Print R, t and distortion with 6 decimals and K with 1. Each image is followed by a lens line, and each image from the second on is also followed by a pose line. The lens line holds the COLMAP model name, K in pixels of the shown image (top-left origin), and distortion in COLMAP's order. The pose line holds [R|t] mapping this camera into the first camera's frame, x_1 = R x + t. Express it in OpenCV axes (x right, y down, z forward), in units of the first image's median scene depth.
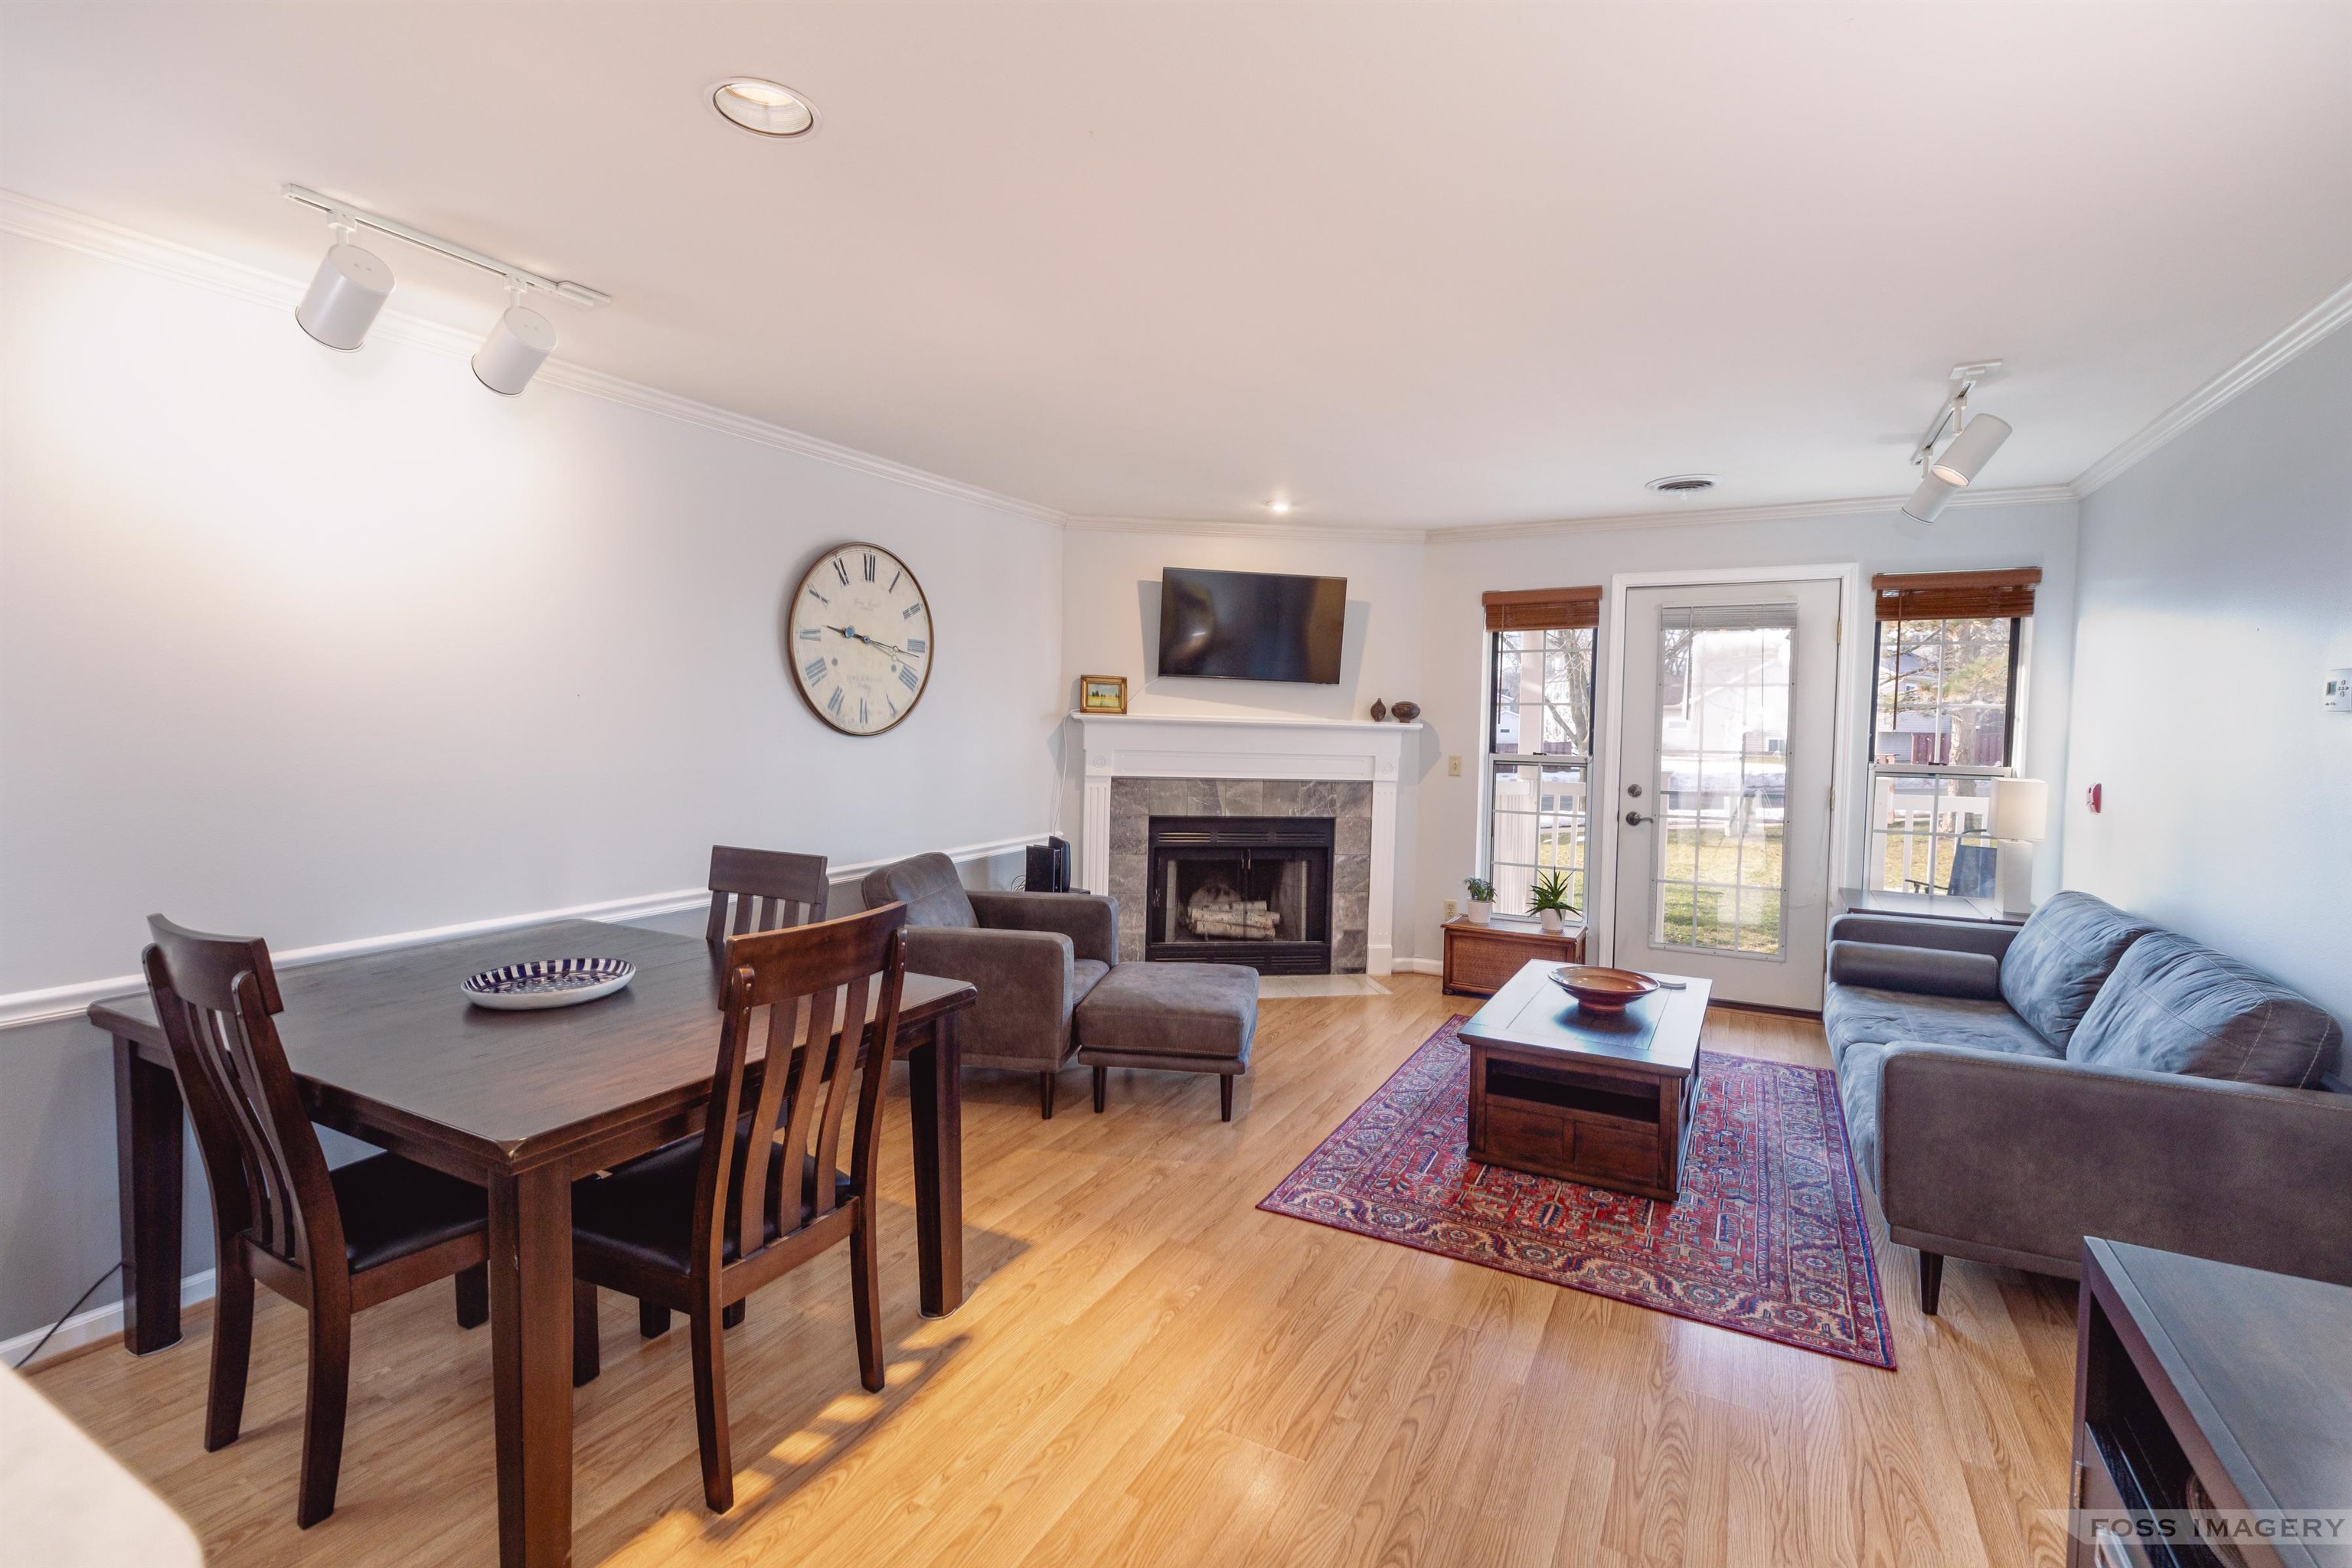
lens RADIAL K [[1058.2, 0, 1202.4], [0, 1058.2, 771.2], [0, 0, 1]] dist [0.003852, 0.000655]
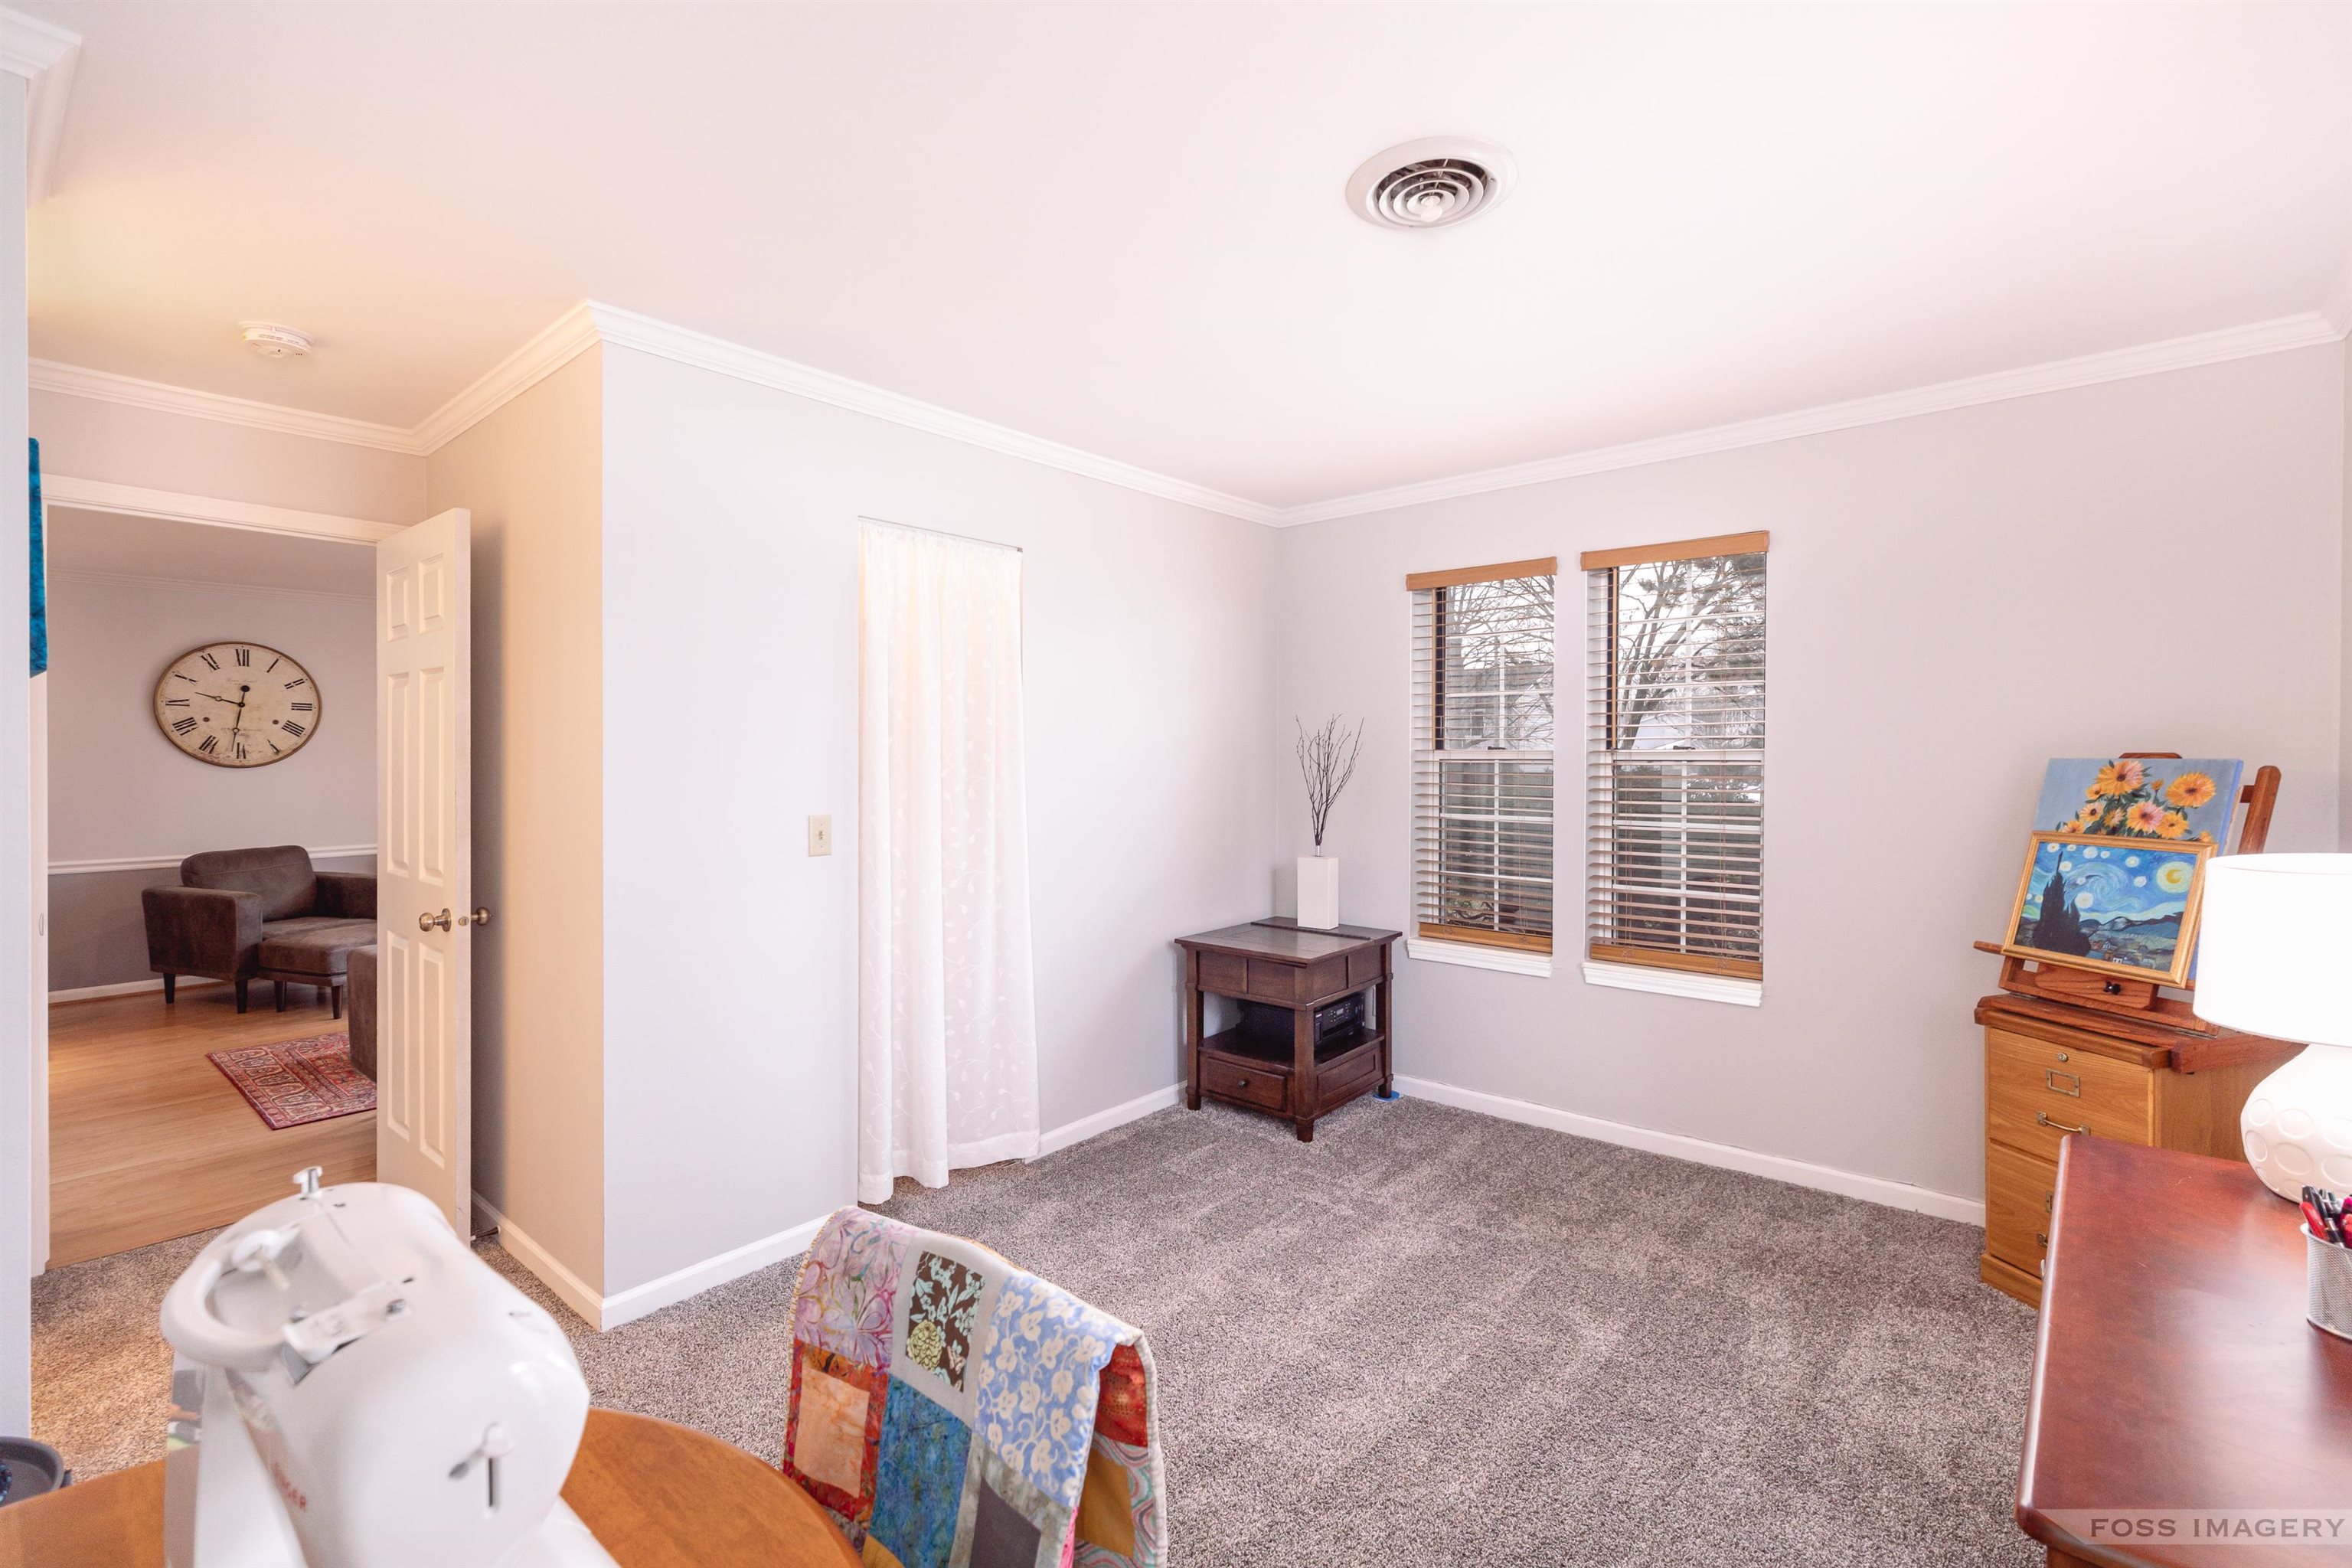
lens RADIAL K [[1058.2, 0, 1197.9], [0, 1058.2, 766.9], [0, 0, 1]] dist [0.003852, 0.000655]
pose [[0.976149, -0.012474, -0.216744, 1.048763], [0.004798, 0.999344, -0.035907, 0.020867], [0.217050, 0.034010, 0.975568, -0.144561]]
